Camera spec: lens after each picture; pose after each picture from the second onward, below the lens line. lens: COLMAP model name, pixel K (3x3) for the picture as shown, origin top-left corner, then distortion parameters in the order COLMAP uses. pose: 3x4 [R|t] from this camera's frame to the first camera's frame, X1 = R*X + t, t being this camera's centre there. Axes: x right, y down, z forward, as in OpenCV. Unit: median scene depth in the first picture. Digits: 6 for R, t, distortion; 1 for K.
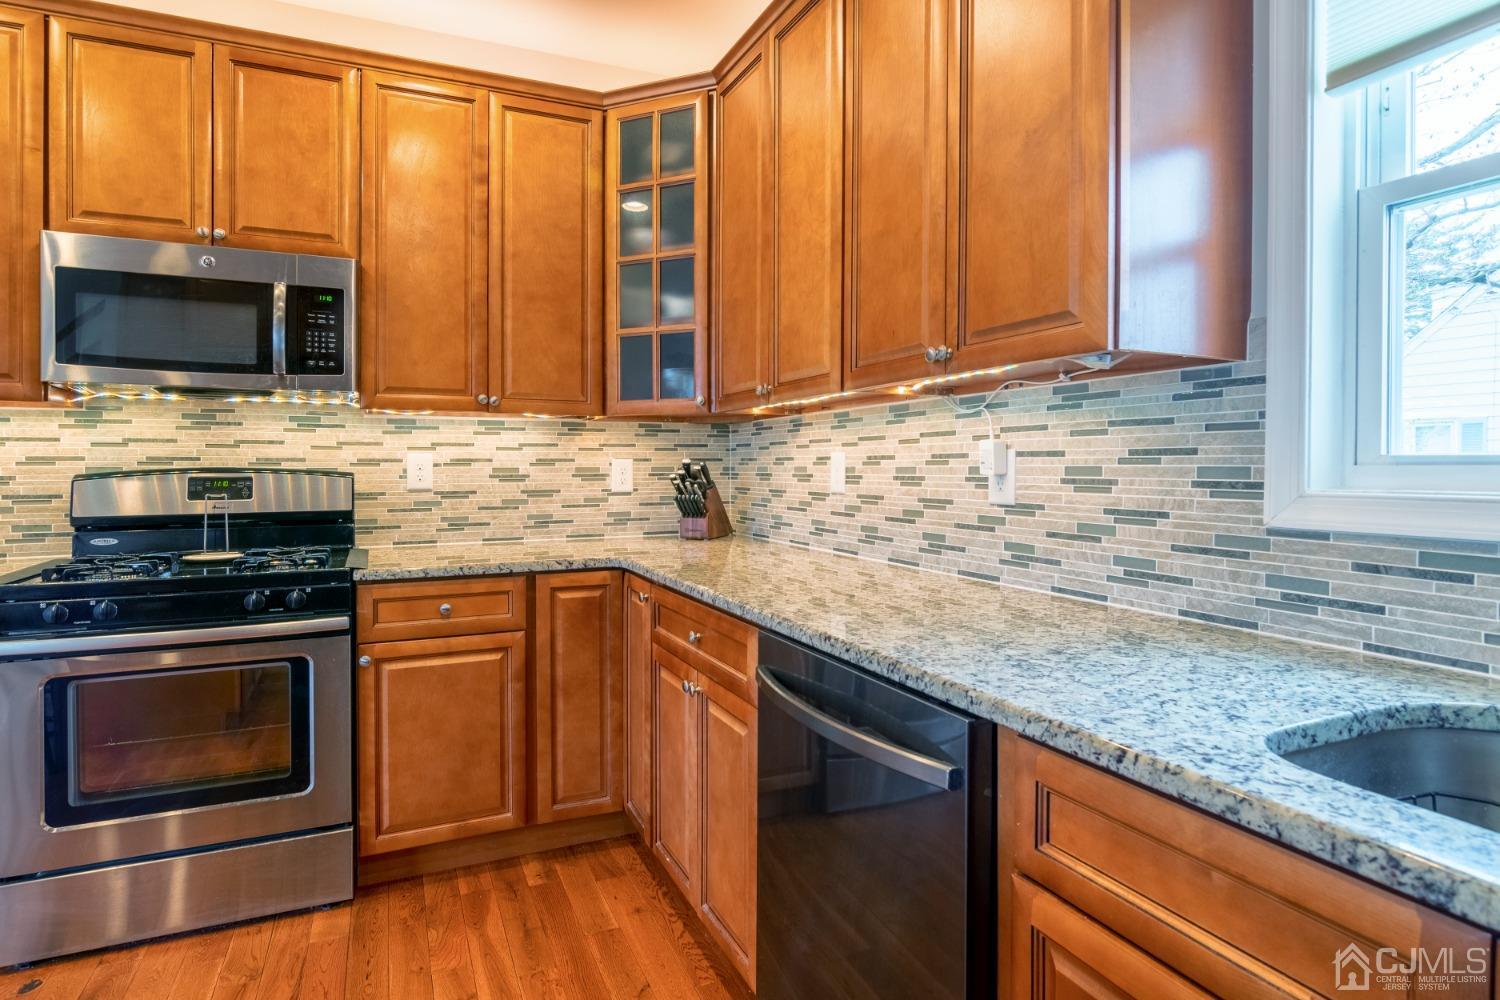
lens RADIAL K [[758.5, 0, 744.1], [0, 758.5, 470.8], [0, 0, 1]] dist [-0.003859, -0.000222]
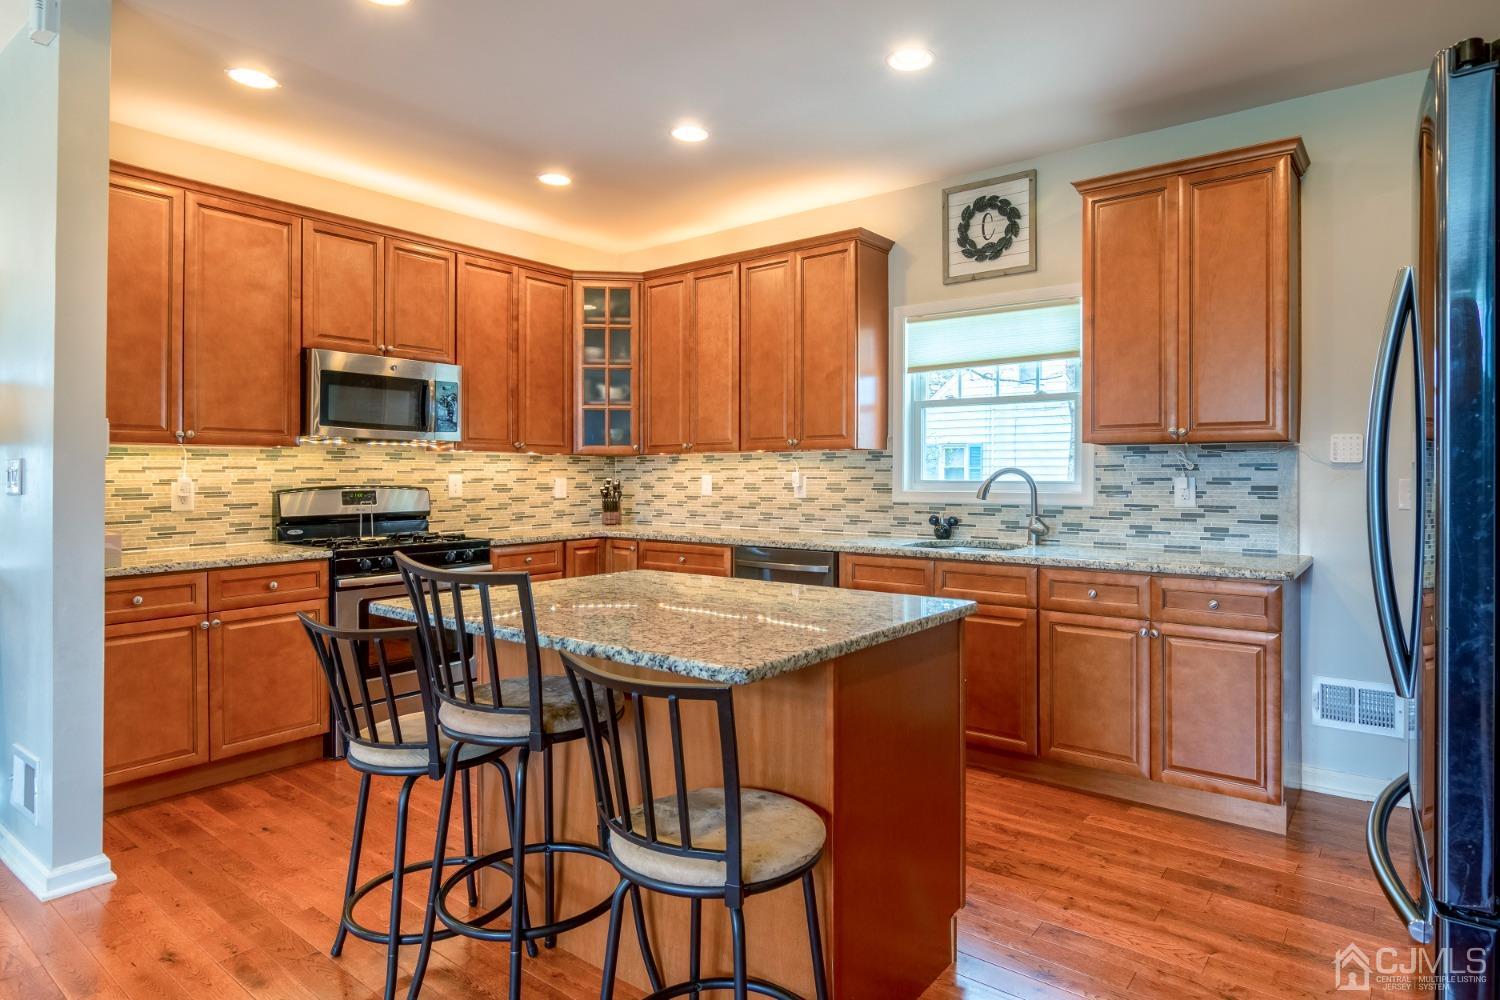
lens RADIAL K [[849.6, 0, 751.6], [0, 849.6, 473.4], [0, 0, 1]] dist [0.000926, -0.000049]
pose [[0.878980, -0.000157, 0.476859, -0.852555], [0.004138, 0.999965, -0.007299, -0.013059], [-0.476841, 0.008388, 0.878950, -1.032639]]
